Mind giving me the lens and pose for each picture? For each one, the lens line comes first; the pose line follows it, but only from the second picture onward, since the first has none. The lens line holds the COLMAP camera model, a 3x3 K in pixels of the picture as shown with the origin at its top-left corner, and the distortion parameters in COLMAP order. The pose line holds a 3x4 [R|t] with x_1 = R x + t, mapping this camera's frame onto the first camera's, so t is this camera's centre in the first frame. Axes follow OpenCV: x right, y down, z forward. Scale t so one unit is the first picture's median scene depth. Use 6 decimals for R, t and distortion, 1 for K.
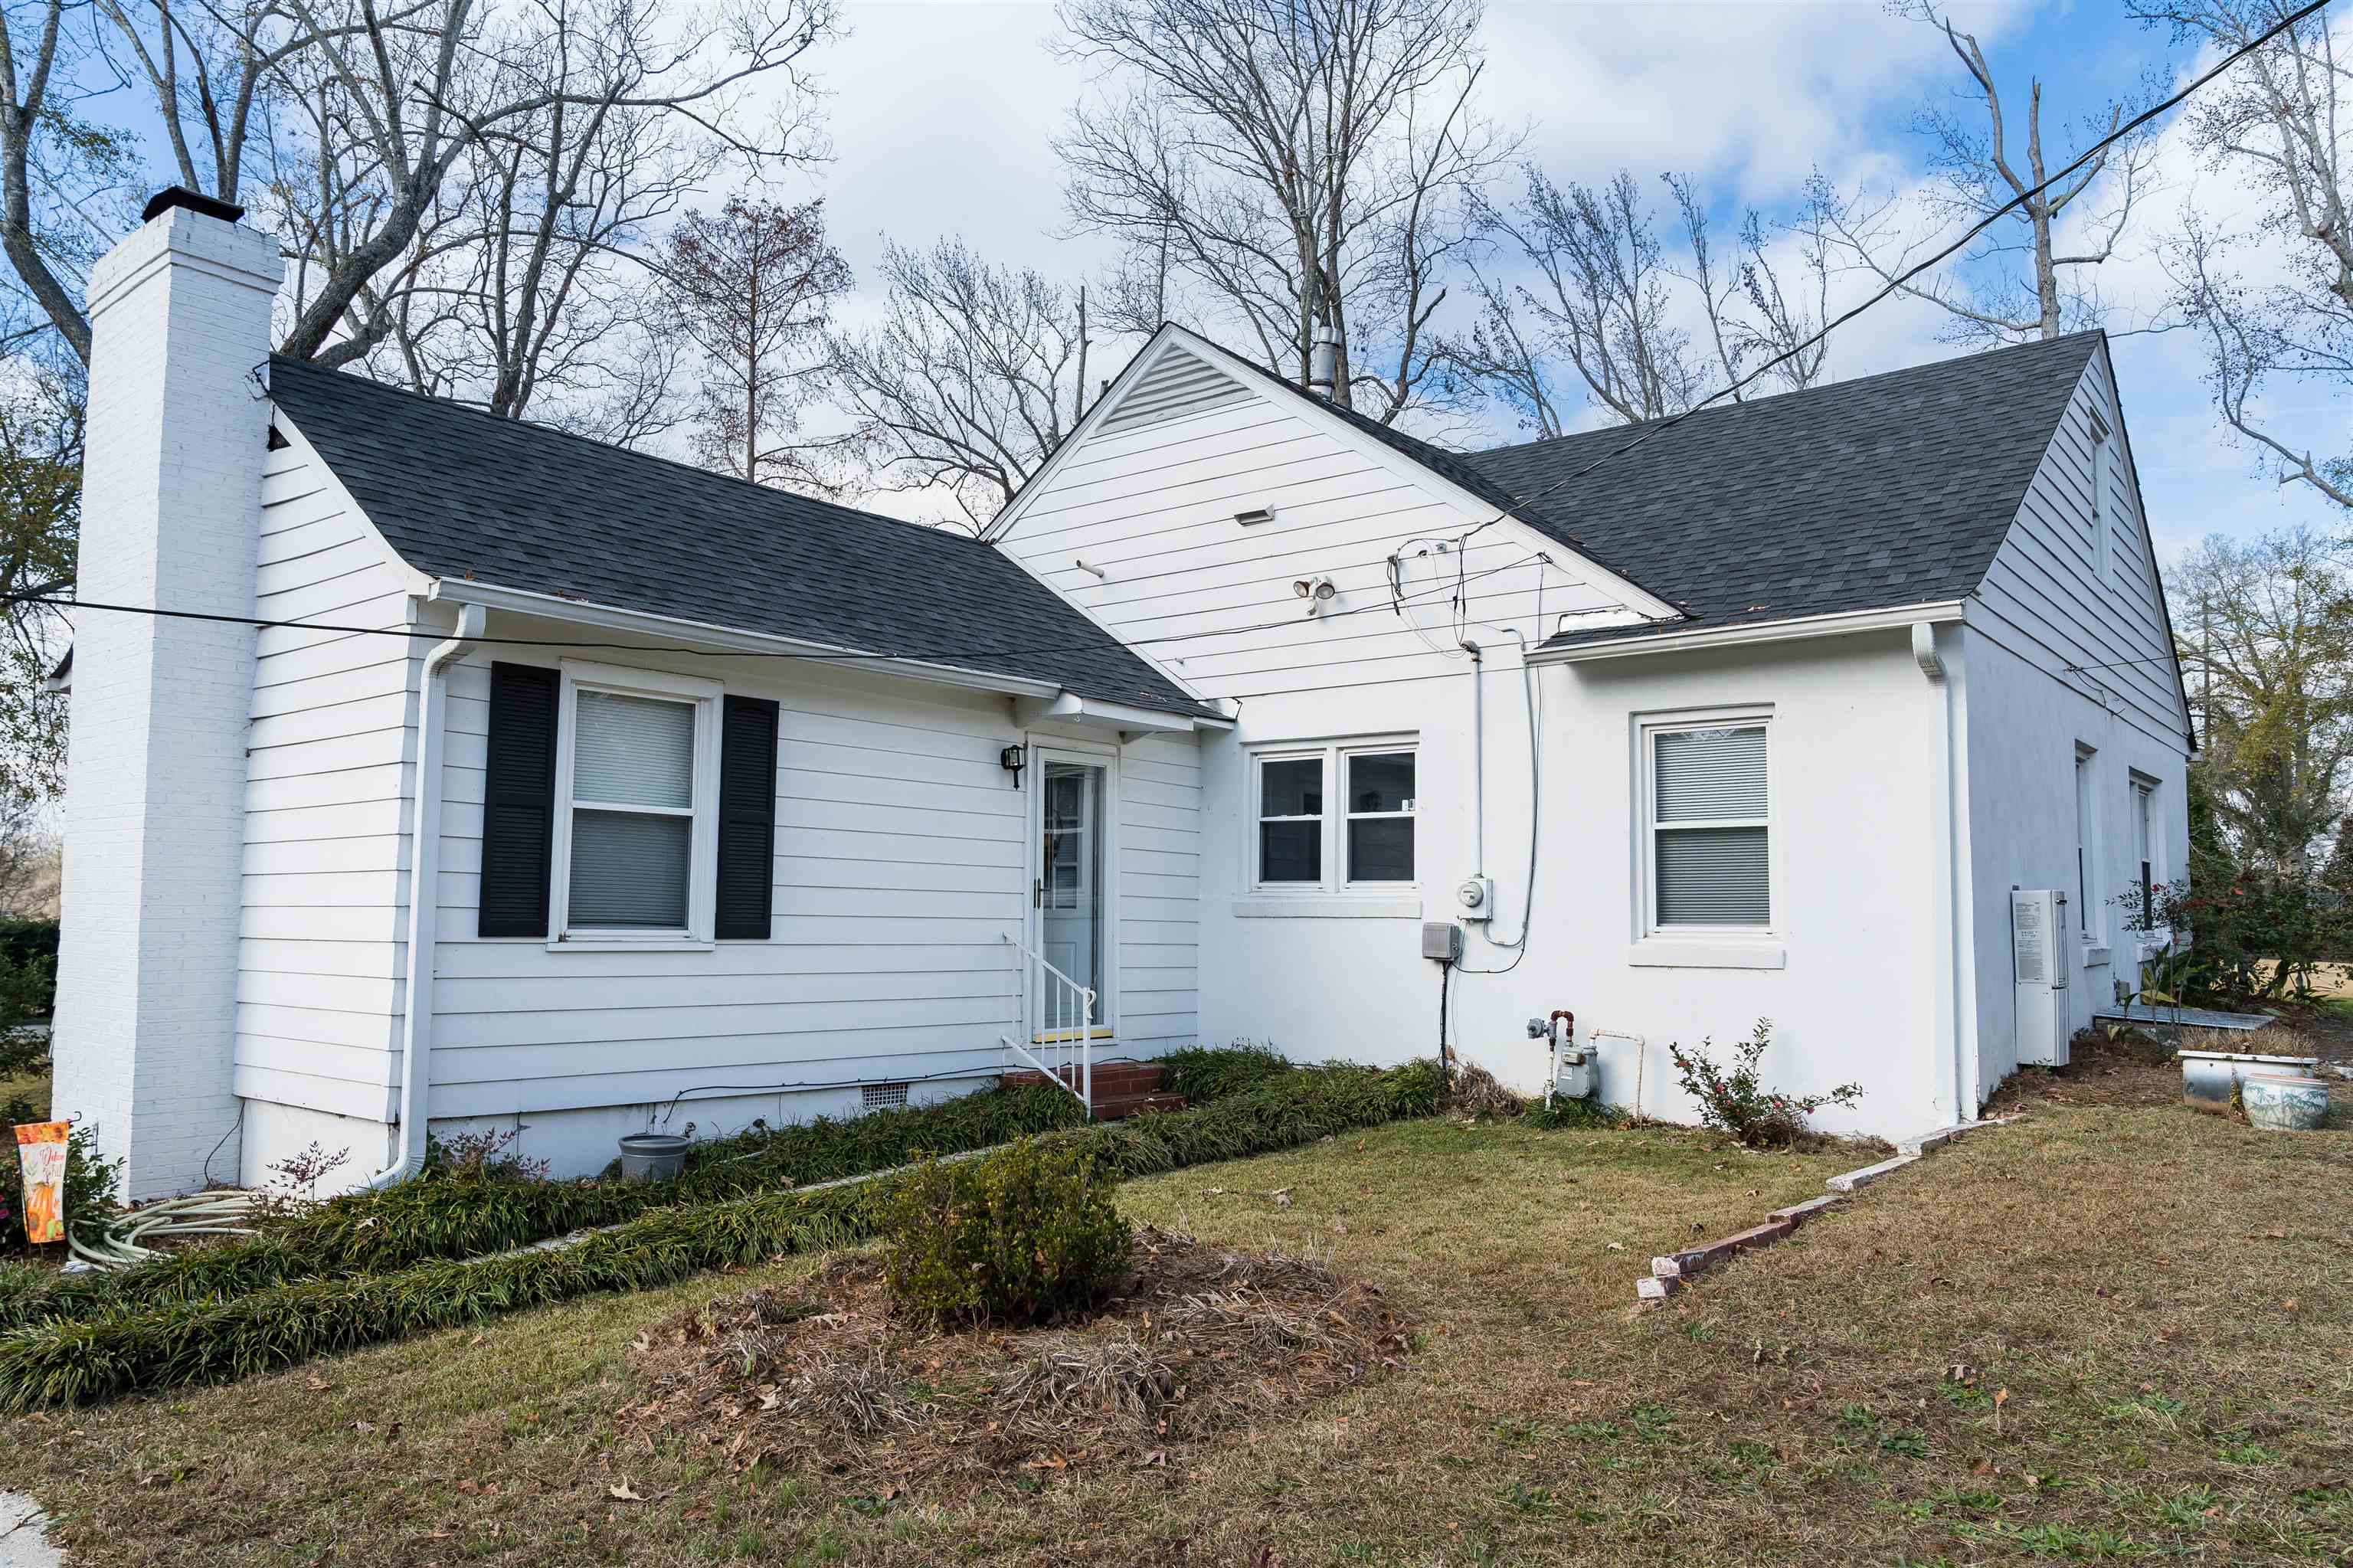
lens RADIAL K [[1592.9, 0, 1176.5], [0, 1592.9, 784.0], [0, 0, 1]] dist [-0.035658, 0.029295]
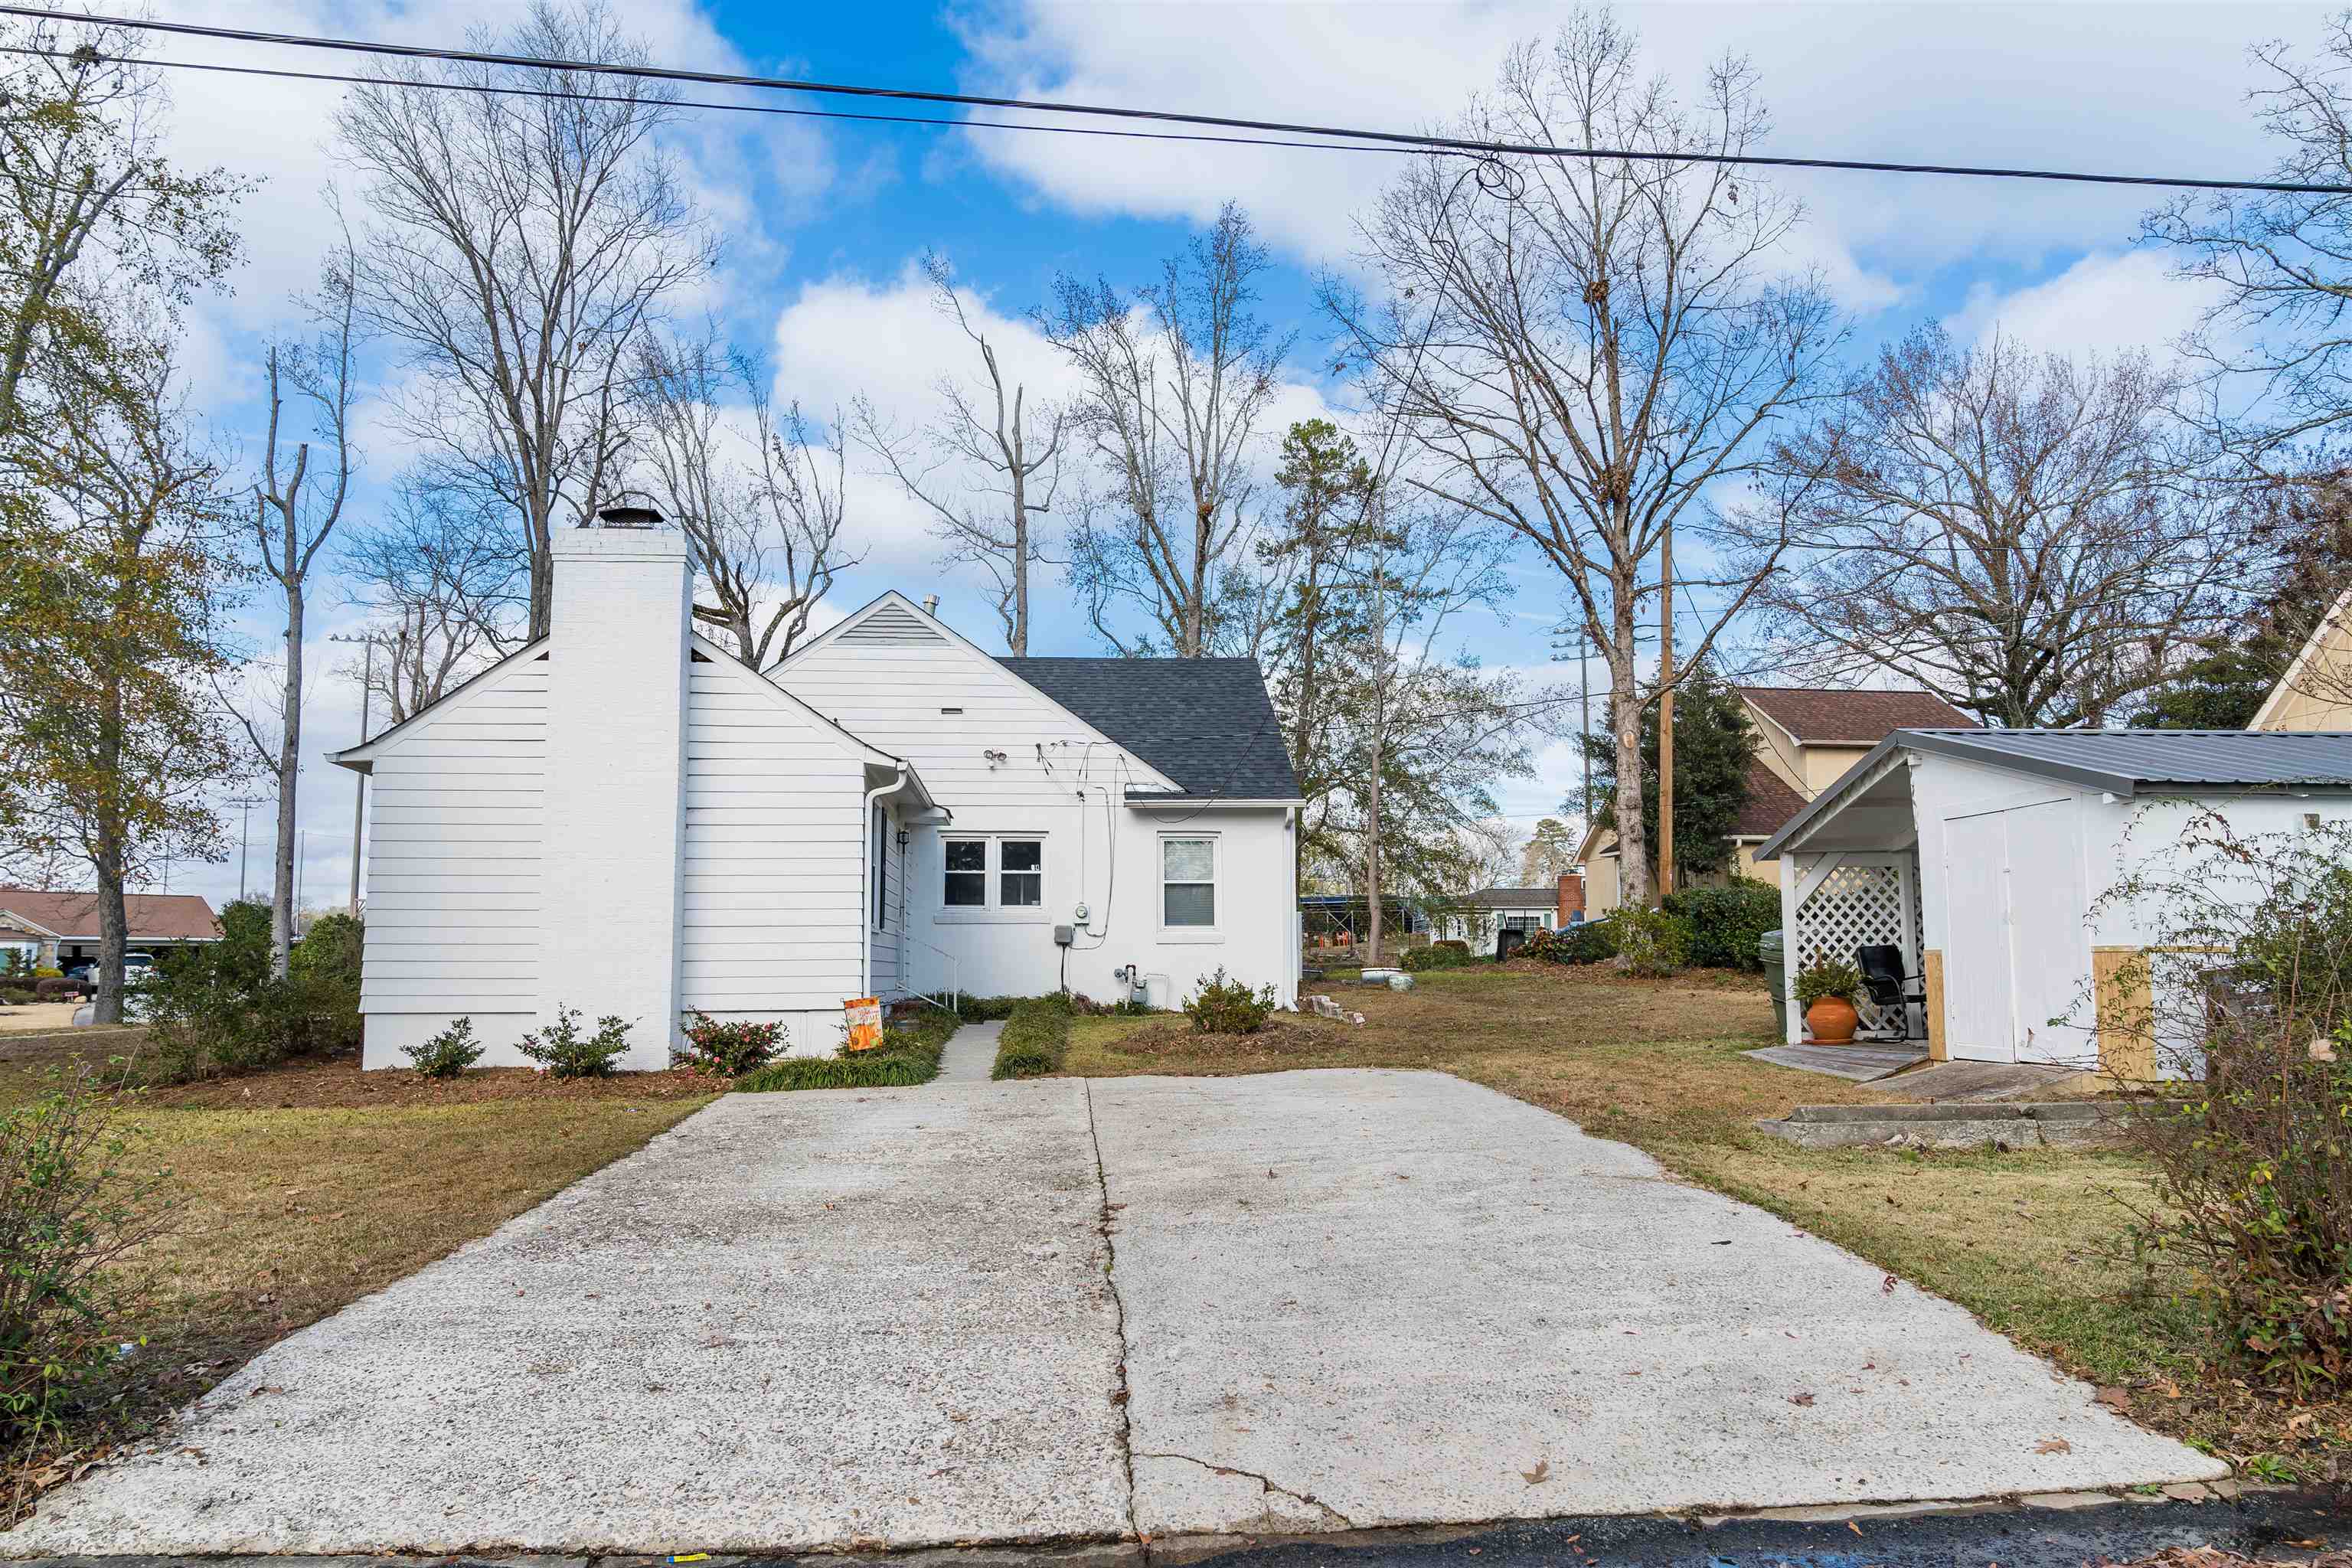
lens RADIAL K [[1587.8, 0, 1176.0], [0, 1587.8, 784.0], [0, 0, 1]] dist [-0.018466, 0.000674]
pose [[0.713820, 0.065723, 0.697239, -1.183715], [-0.046861, 0.997838, -0.046083, -0.008472], [-0.698760, 0.000221, 0.715356, -0.583886]]
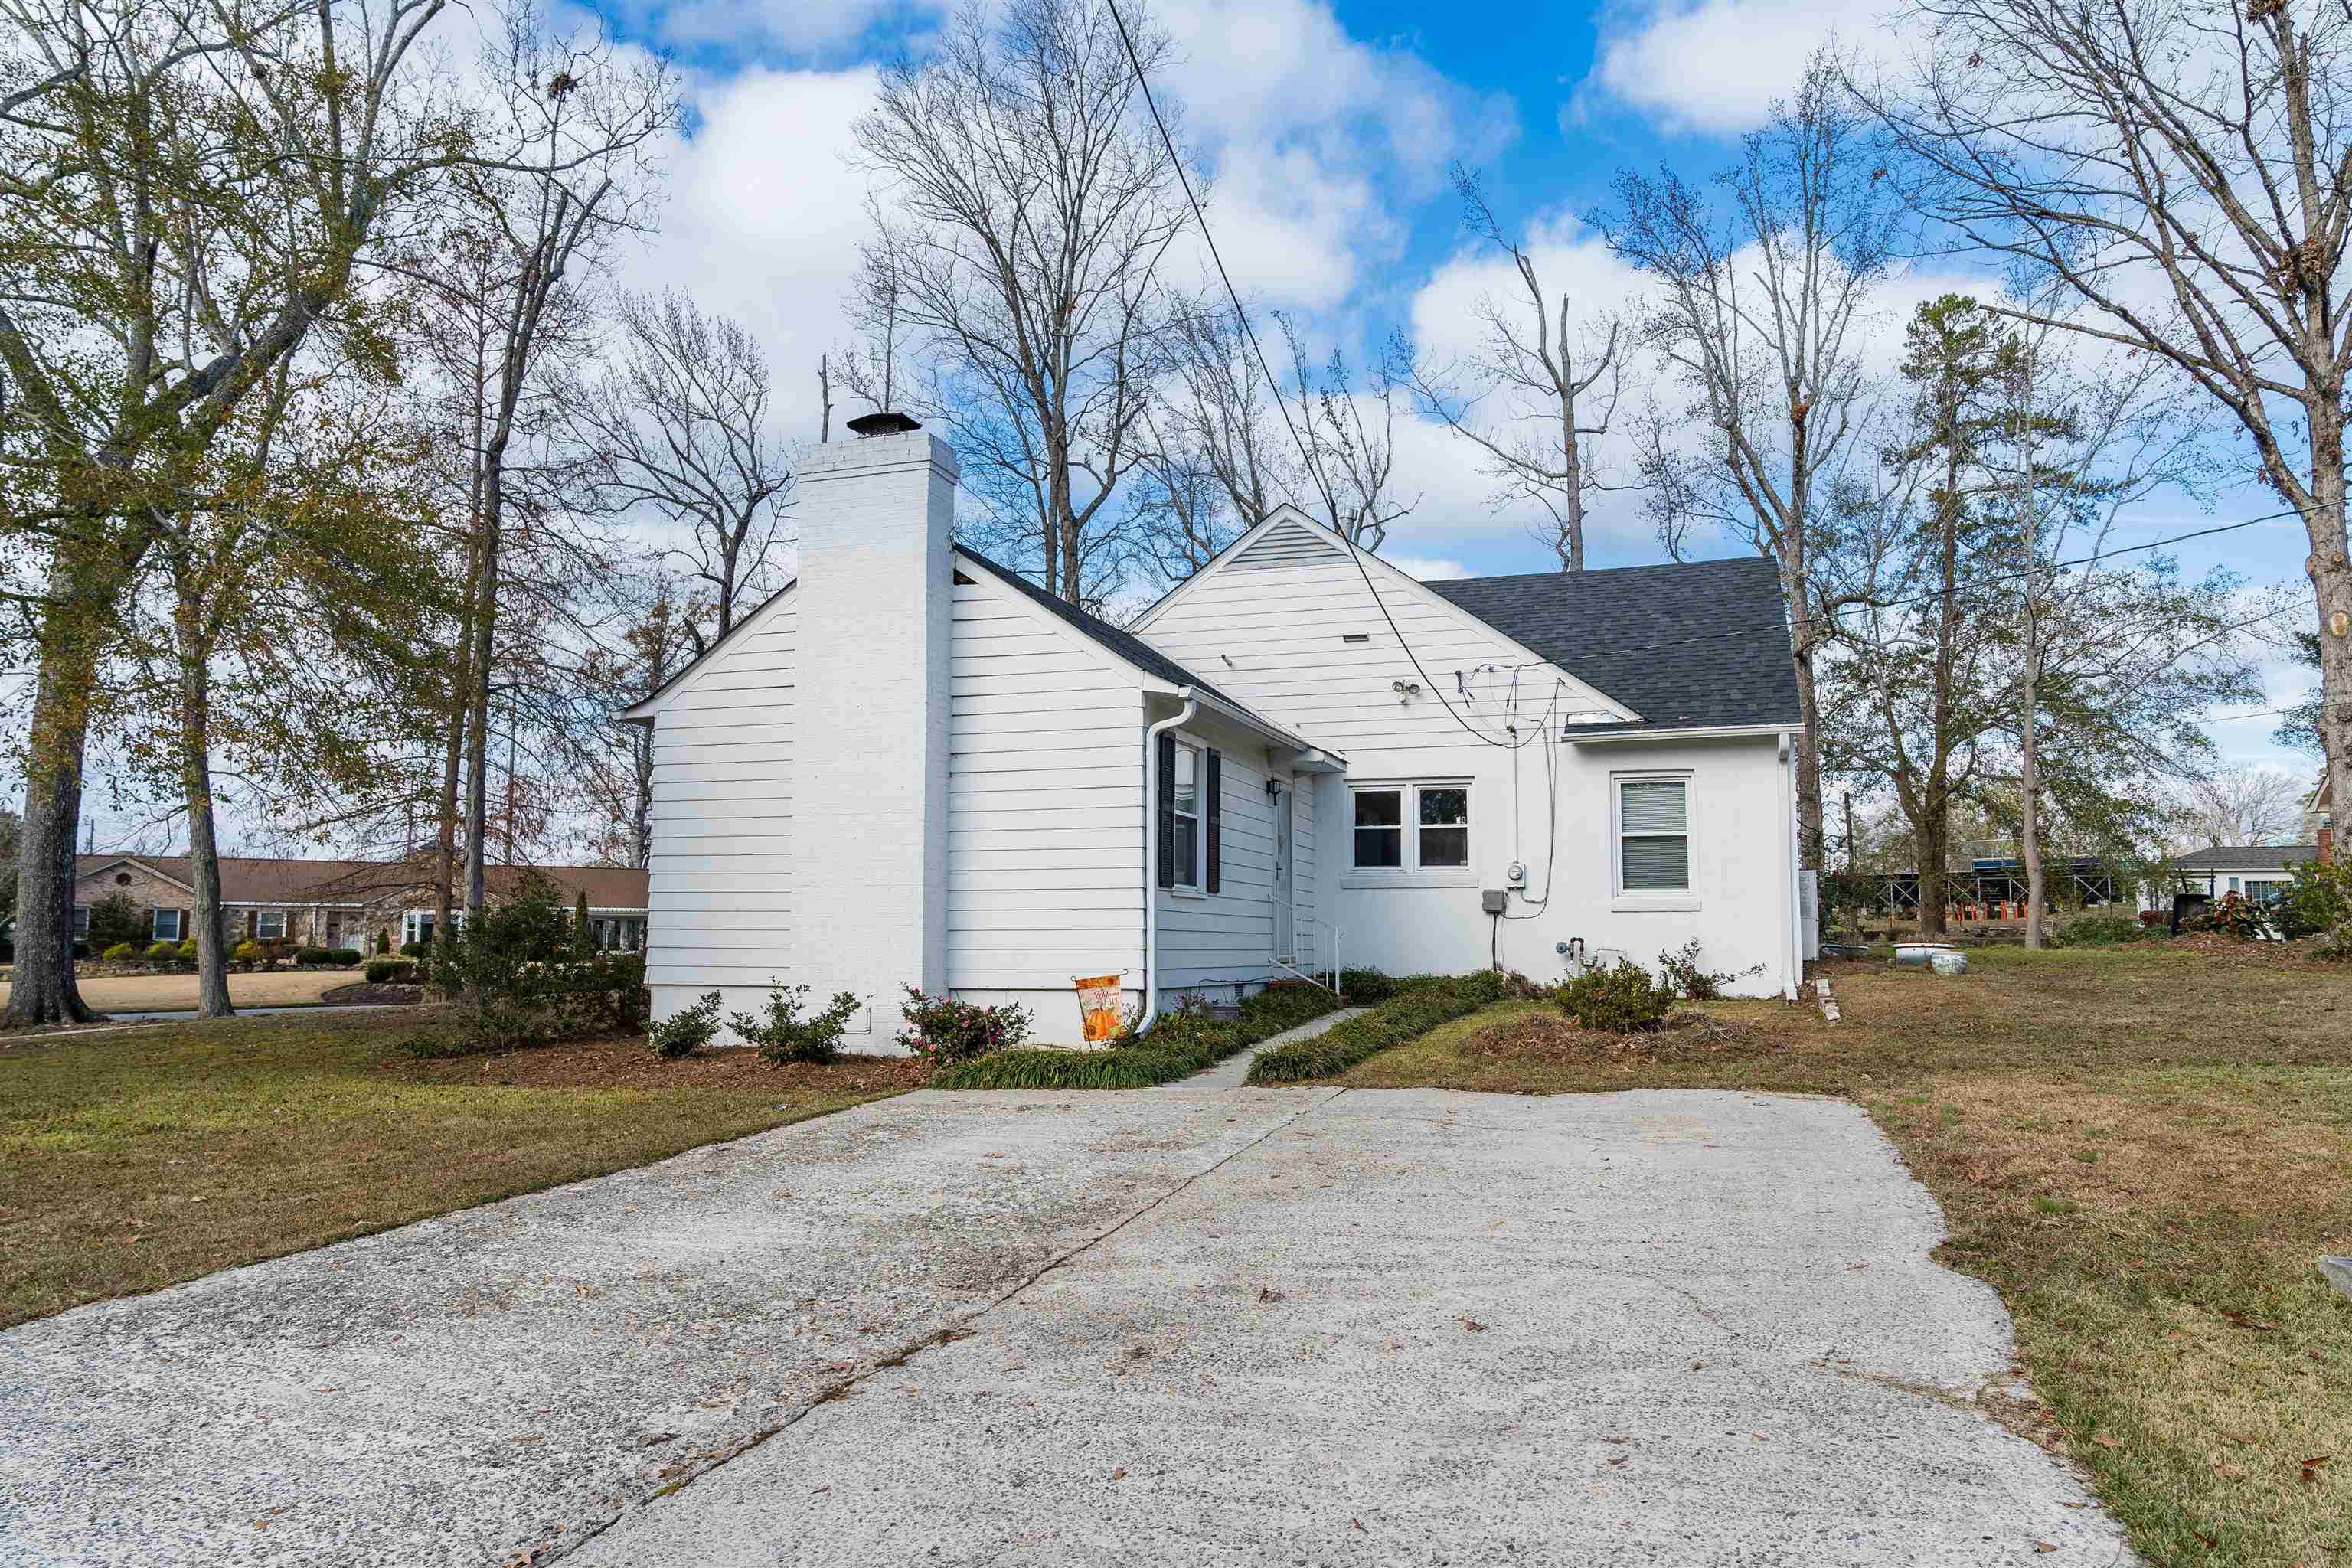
lens RADIAL K [[1592.2, 0, 1176.0], [0, 1592.2, 784.0], [0, 0, 1]] dist [-0.035658, 0.029295]
pose [[0.933510, 0.025817, 0.357622, -0.762728], [-0.021787, 0.999646, -0.015294, 0.007298], [-0.357890, 0.006485, 0.933741, -0.469326]]
